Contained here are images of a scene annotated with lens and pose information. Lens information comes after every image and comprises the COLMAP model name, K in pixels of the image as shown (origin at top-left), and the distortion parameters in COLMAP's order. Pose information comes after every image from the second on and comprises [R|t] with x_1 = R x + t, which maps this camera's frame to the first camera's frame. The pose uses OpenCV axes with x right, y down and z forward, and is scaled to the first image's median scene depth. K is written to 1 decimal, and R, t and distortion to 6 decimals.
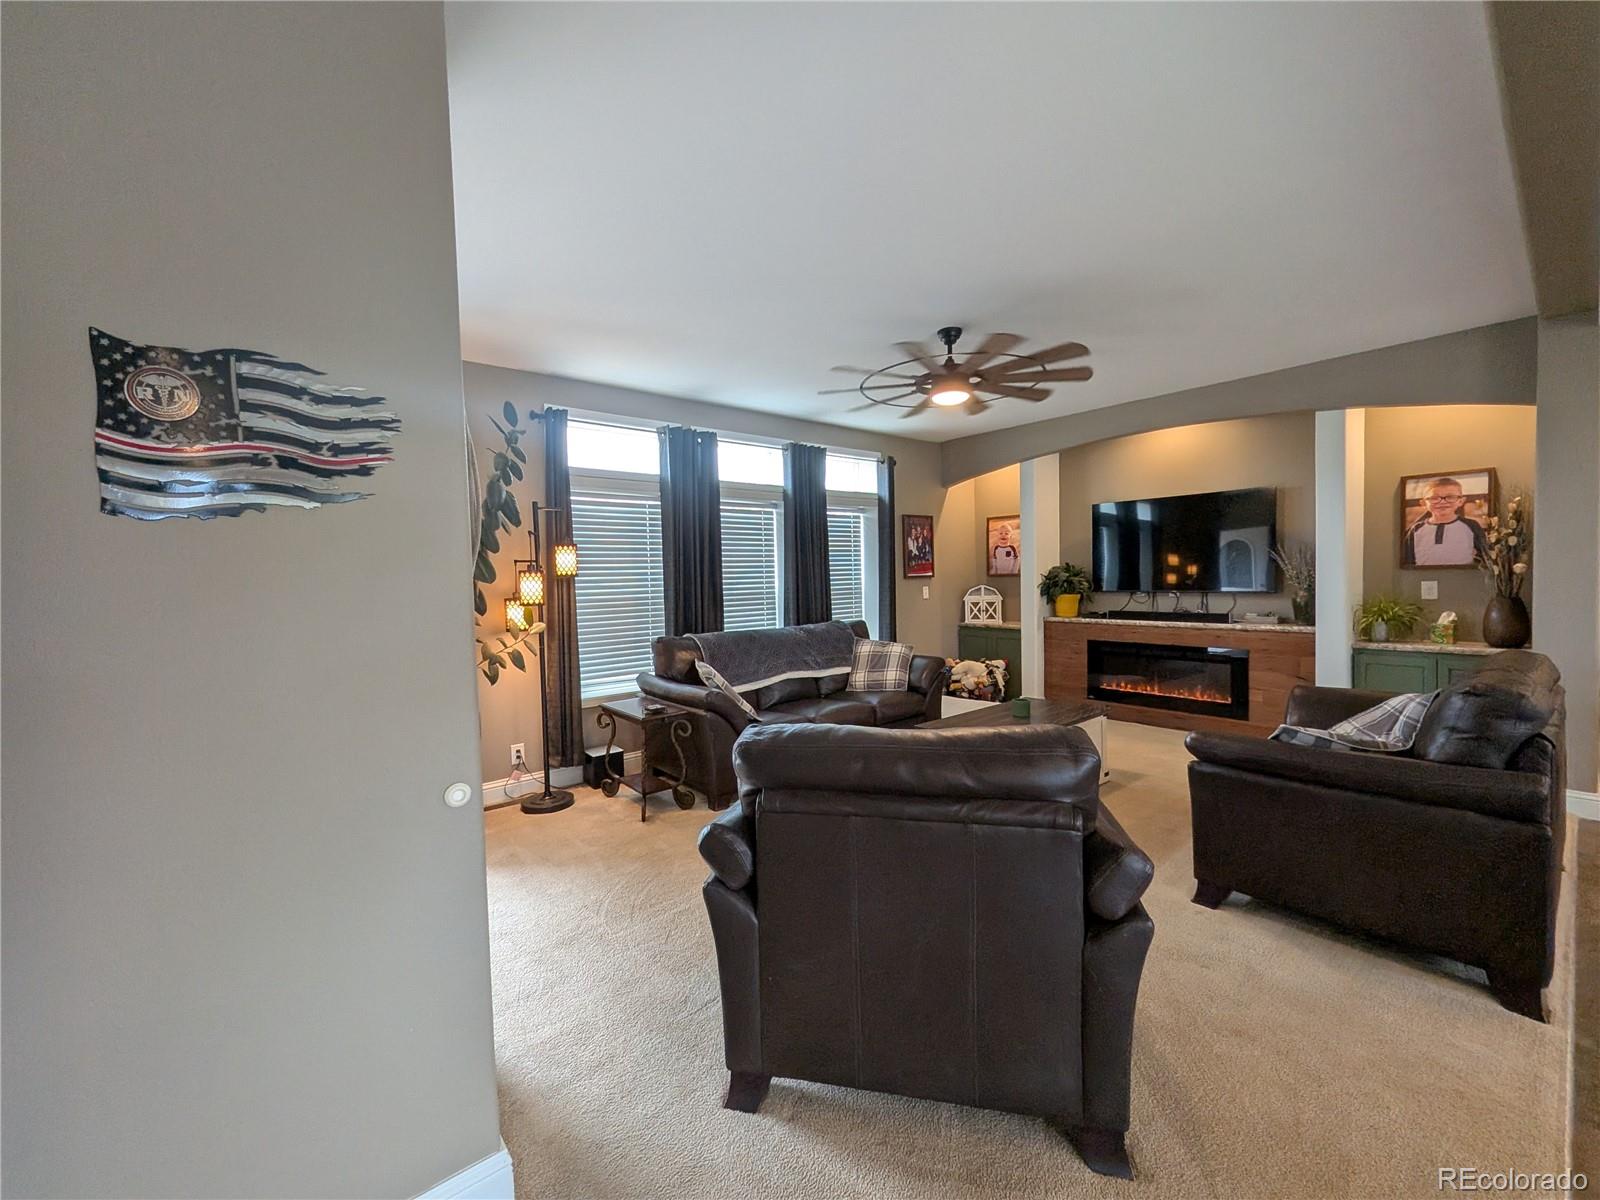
lens RADIAL K [[640.8, 0, 809.6], [0, 640.8, 597.8], [0, 0, 1]] dist [0.007079, -0.001127]
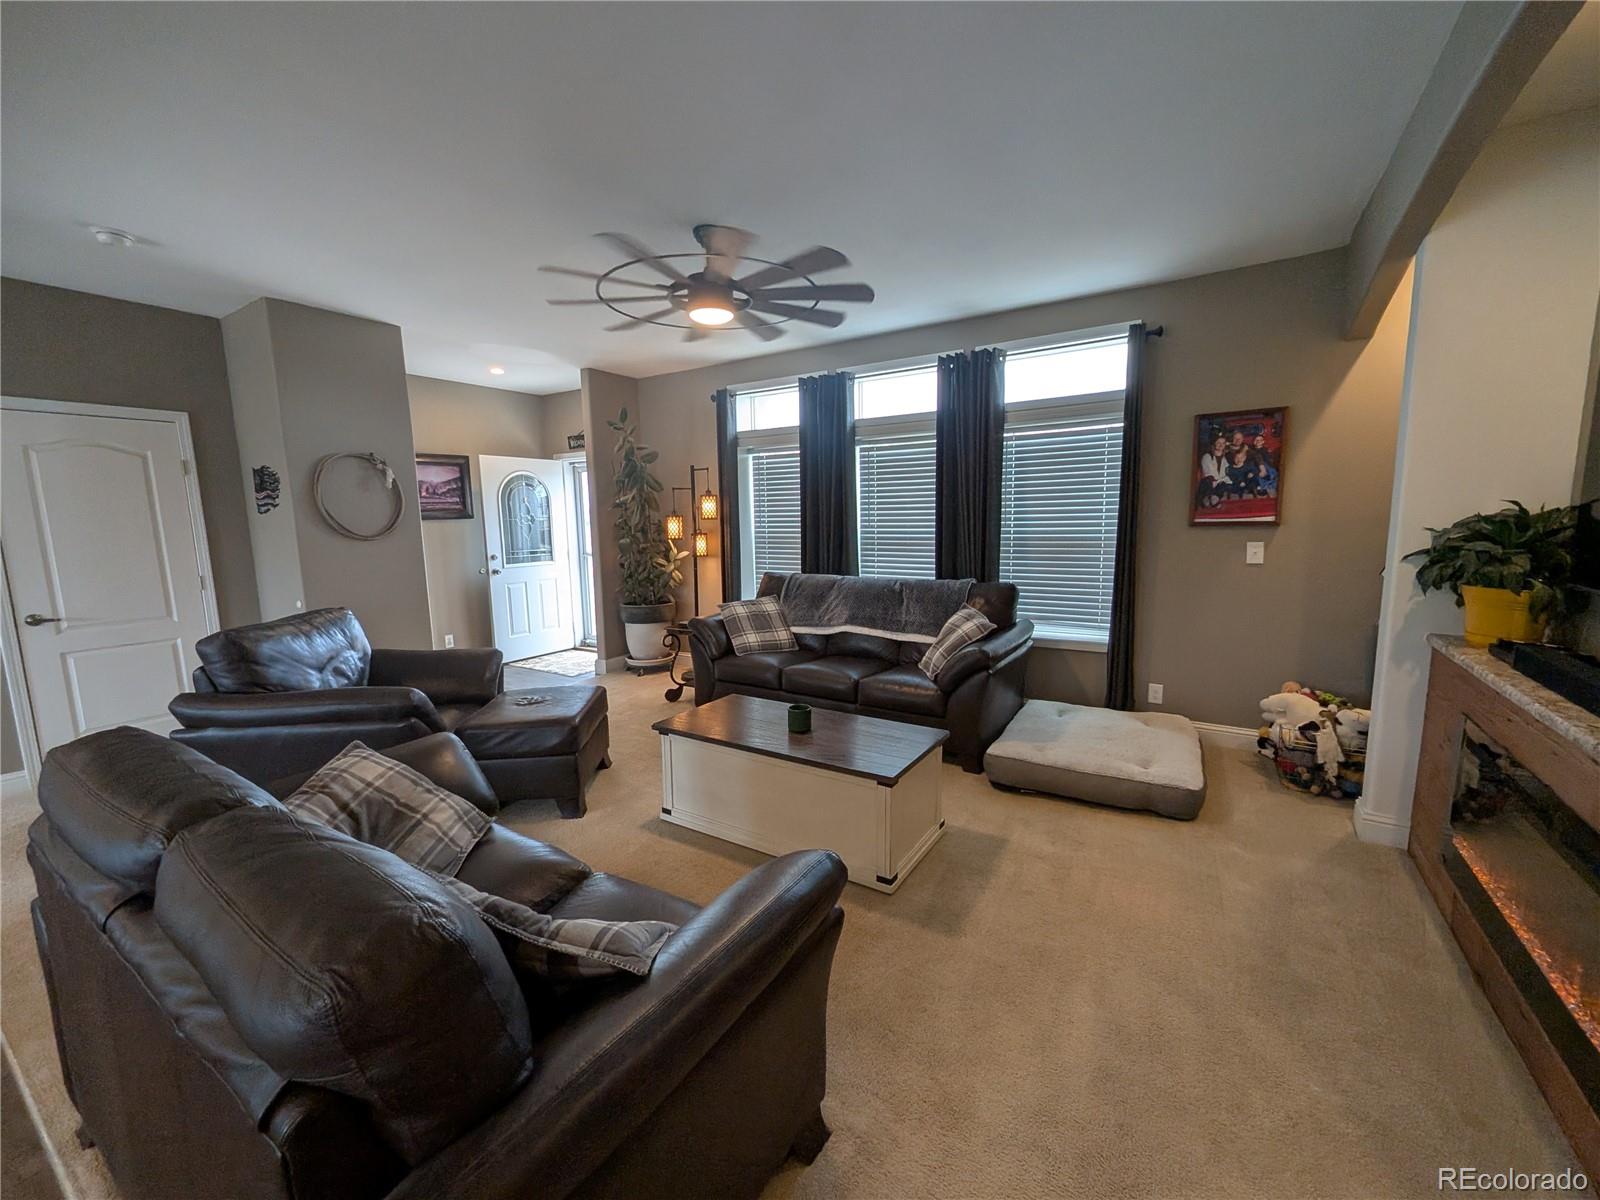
lens RADIAL K [[640.8, 0, 814.6], [0, 640.8, 595.2], [0, 0, 1]] dist [0.007079, -0.001127]
pose [[0.309670, 0.130375, -0.941864, 0.613010], [-0.029821, 0.991399, 0.127427, -0.032926], [0.950376, -0.011373, 0.310894, 0.495424]]
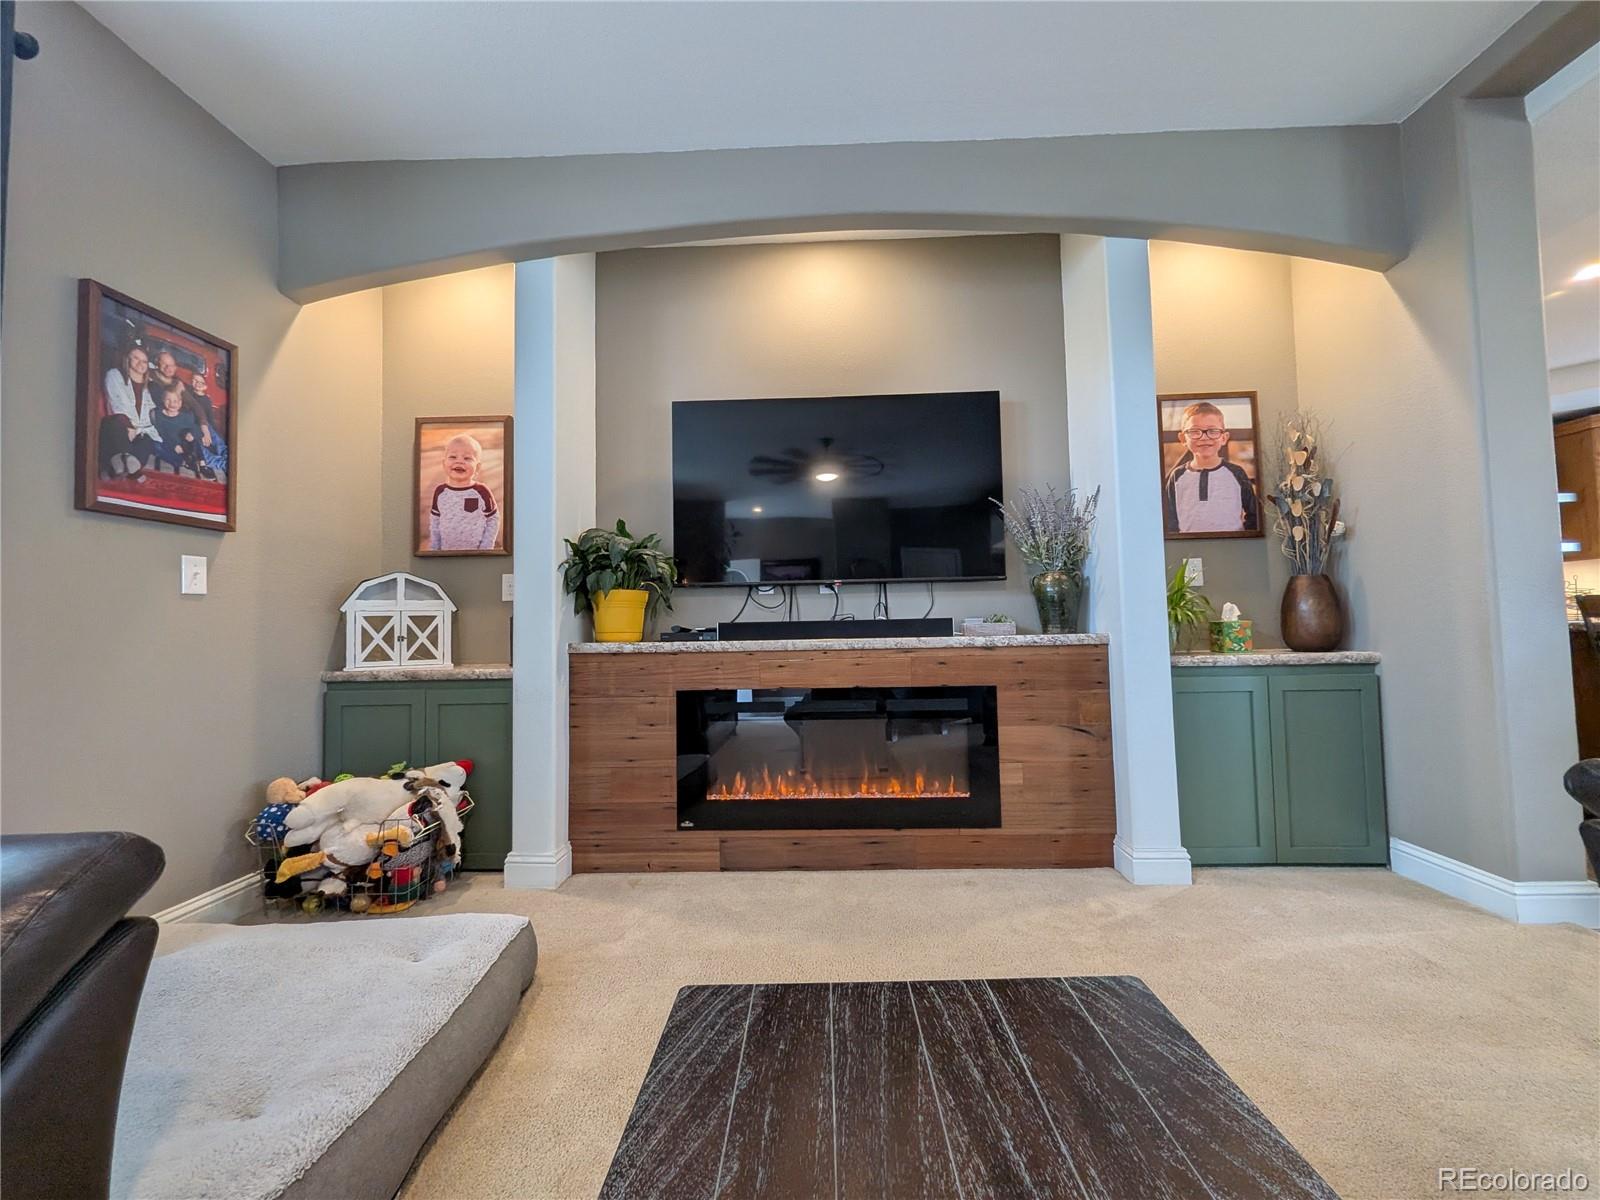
lens RADIAL K [[640.8, 0, 800.1], [0, 640.8, 593.9], [0, 0, 1]] dist [0.007079, -0.001127]
pose [[0.671883, 0.048521, 0.739066, 0.155682], [0.030085, 0.995241, -0.092689, 0.040187], [-0.740046, 0.084510, 0.667226, 0.603226]]
